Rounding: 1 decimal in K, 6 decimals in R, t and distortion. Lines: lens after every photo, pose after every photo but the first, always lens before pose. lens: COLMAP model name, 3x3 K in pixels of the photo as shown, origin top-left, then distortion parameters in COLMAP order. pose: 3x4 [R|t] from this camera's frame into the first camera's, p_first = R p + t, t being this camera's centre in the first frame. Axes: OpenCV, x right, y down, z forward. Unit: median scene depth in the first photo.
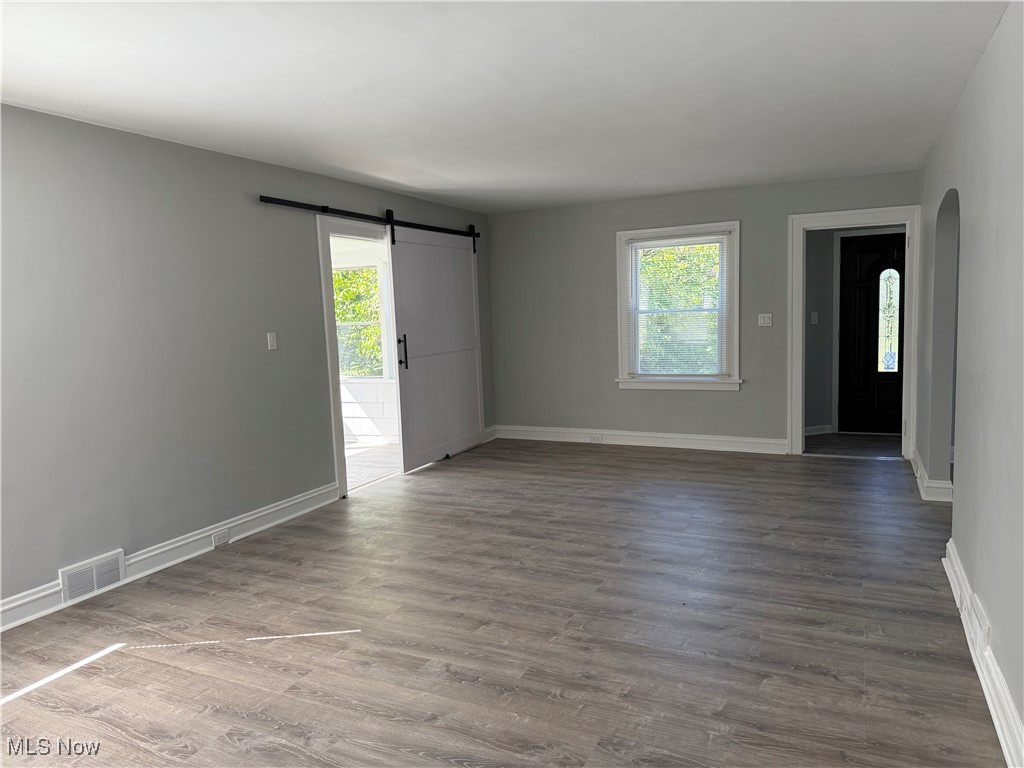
lens RADIAL K [[734.5, 0, 523.3], [0, 734.5, 387.4], [0, 0, 1]] dist [0.094361, -0.111865]
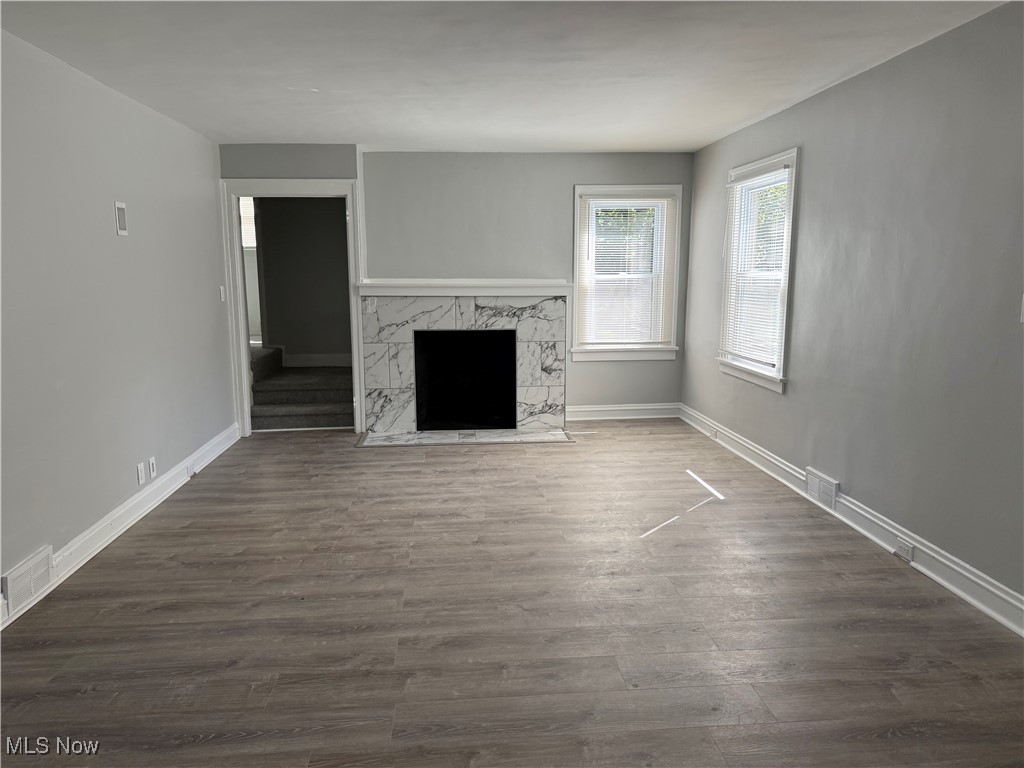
lens RADIAL K [[734.5, 0, 515.2], [0, 734.5, 383.0], [0, 0, 1]] dist [0.094361, -0.111865]
pose [[-0.873801, 0.113222, -0.472919, 0.338700], [-0.017776, 0.964430, 0.263740, -0.186227], [0.485958, 0.238862, -0.840708, 1.586622]]
